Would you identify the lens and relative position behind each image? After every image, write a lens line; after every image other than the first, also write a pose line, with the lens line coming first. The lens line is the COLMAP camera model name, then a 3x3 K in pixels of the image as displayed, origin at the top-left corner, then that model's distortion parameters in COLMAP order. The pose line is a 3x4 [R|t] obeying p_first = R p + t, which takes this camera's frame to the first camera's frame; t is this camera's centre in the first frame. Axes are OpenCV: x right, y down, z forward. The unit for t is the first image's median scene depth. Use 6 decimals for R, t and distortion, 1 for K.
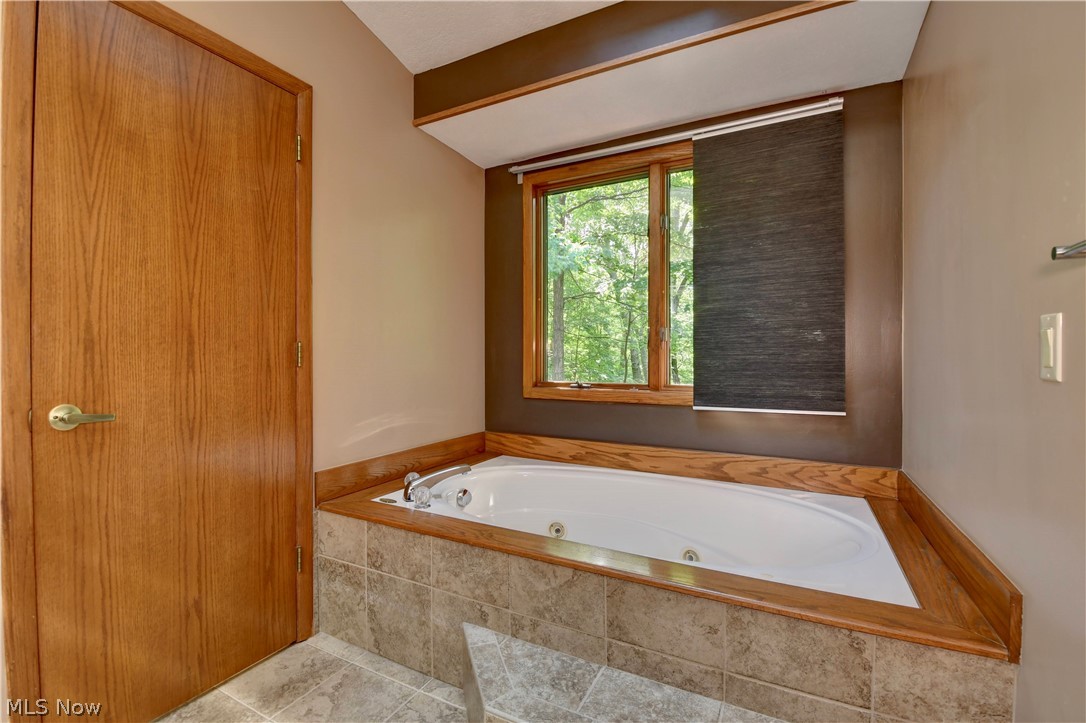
lens RADIAL K [[476.4, 0, 540.0], [0, 476.4, 357.5], [0, 0, 1]] dist [-0.011771, -0.006505]
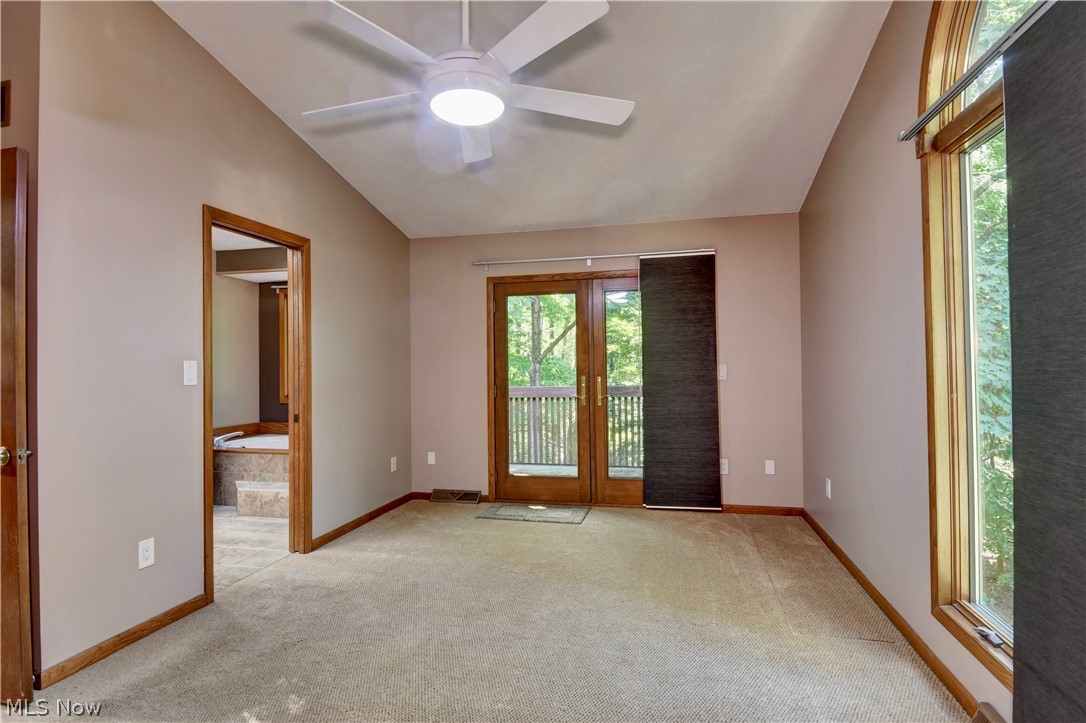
lens RADIAL K [[557.5, 0, 543.7], [0, 557.5, 362.0], [0, 0, 1]] dist [0.002226, 0.000138]
pose [[0.964929, -0.001953, 0.262505, 0.759122], [0.004789, 0.999937, -0.010163, -0.104403], [-0.262469, 0.011063, 0.964877, -2.759978]]
